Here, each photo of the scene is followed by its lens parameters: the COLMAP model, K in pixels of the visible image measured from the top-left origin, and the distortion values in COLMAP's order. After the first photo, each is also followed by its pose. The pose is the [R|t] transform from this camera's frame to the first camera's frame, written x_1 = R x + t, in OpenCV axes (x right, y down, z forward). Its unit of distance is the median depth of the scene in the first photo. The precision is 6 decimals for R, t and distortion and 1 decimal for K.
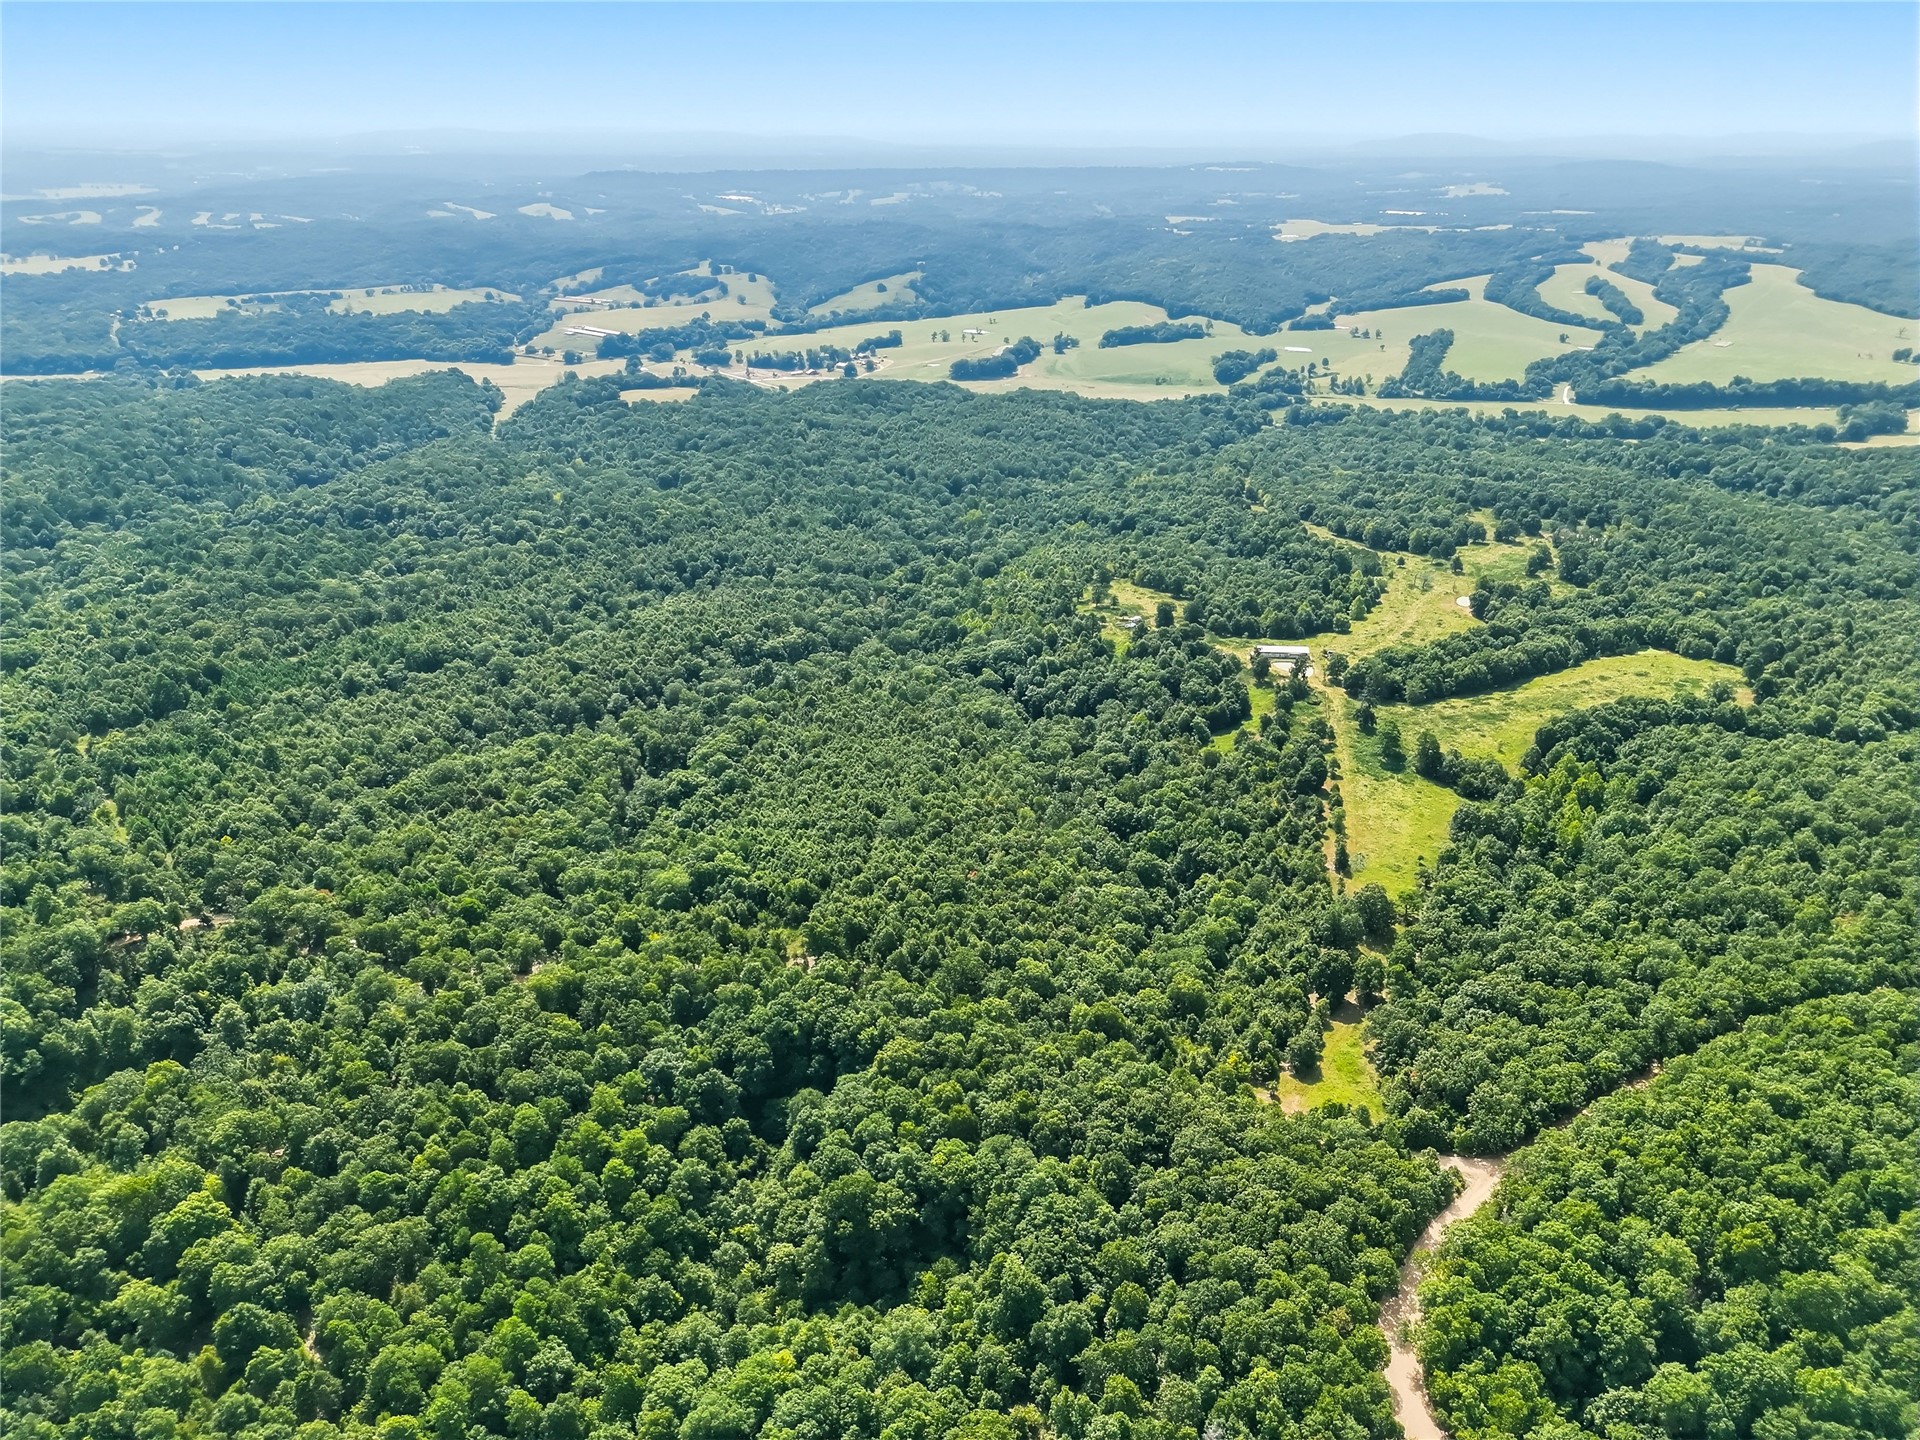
lens RADIAL K [[1359.5, 0, 956.1], [0, 1359.5, 724.9], [0, 0, 1]] dist [0.073657, -0.064453]
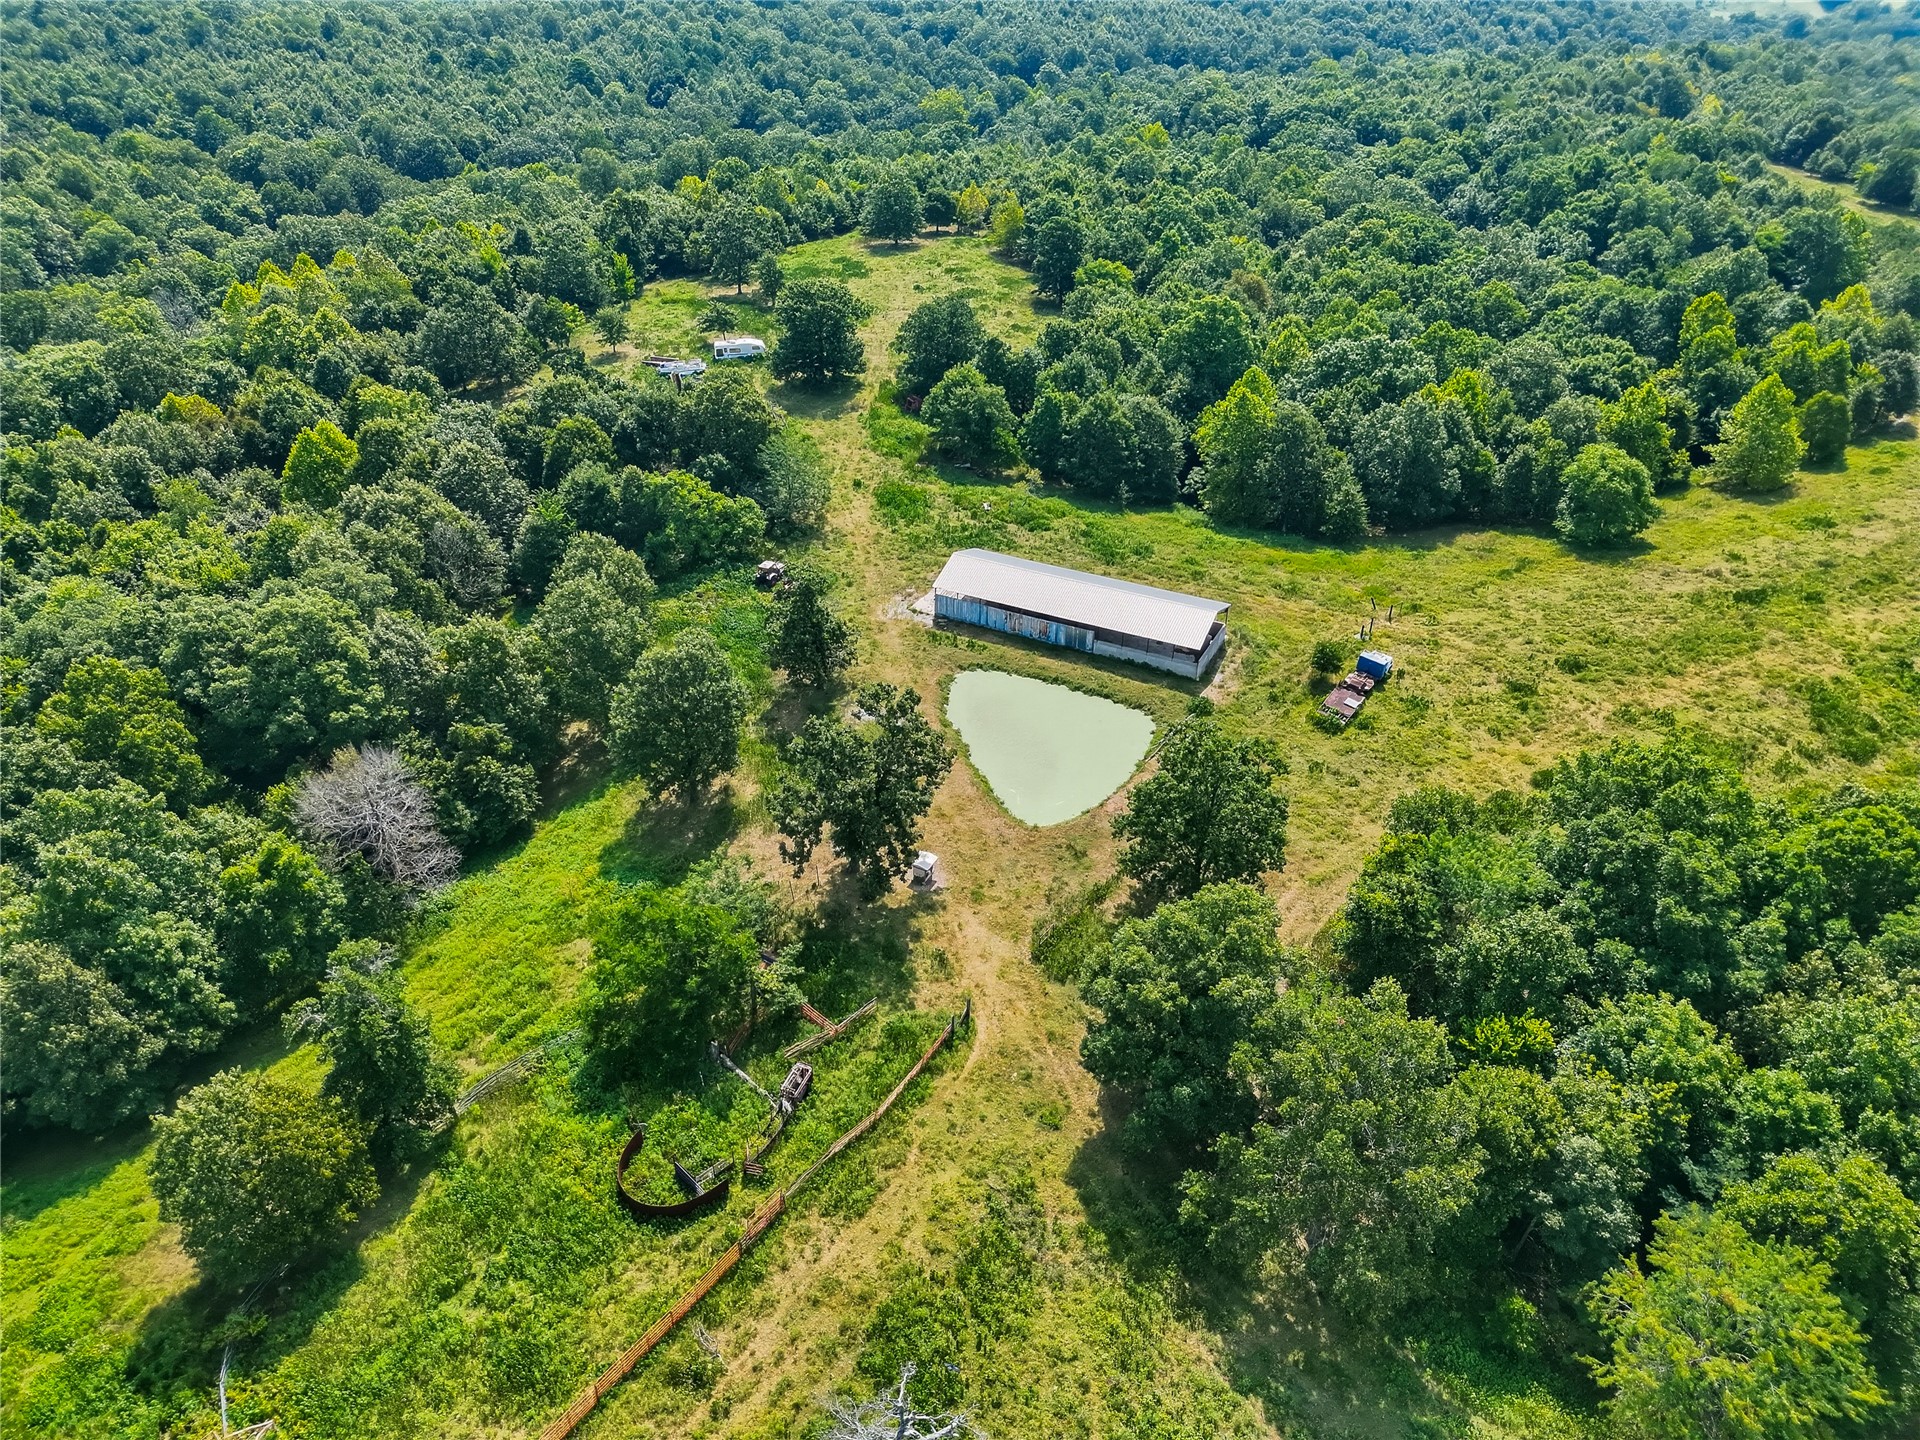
lens RADIAL K [[1359.5, 0, 961.4], [0, 1359.5, 721.1], [0, 0, 1]] dist [0.073657, -0.064453]
pose [[0.922607, 0.212228, -0.322111, 0.125640], [-0.156544, 0.969188, 0.190181, -0.032129], [0.352548, -0.125038, 0.927402, 0.365883]]
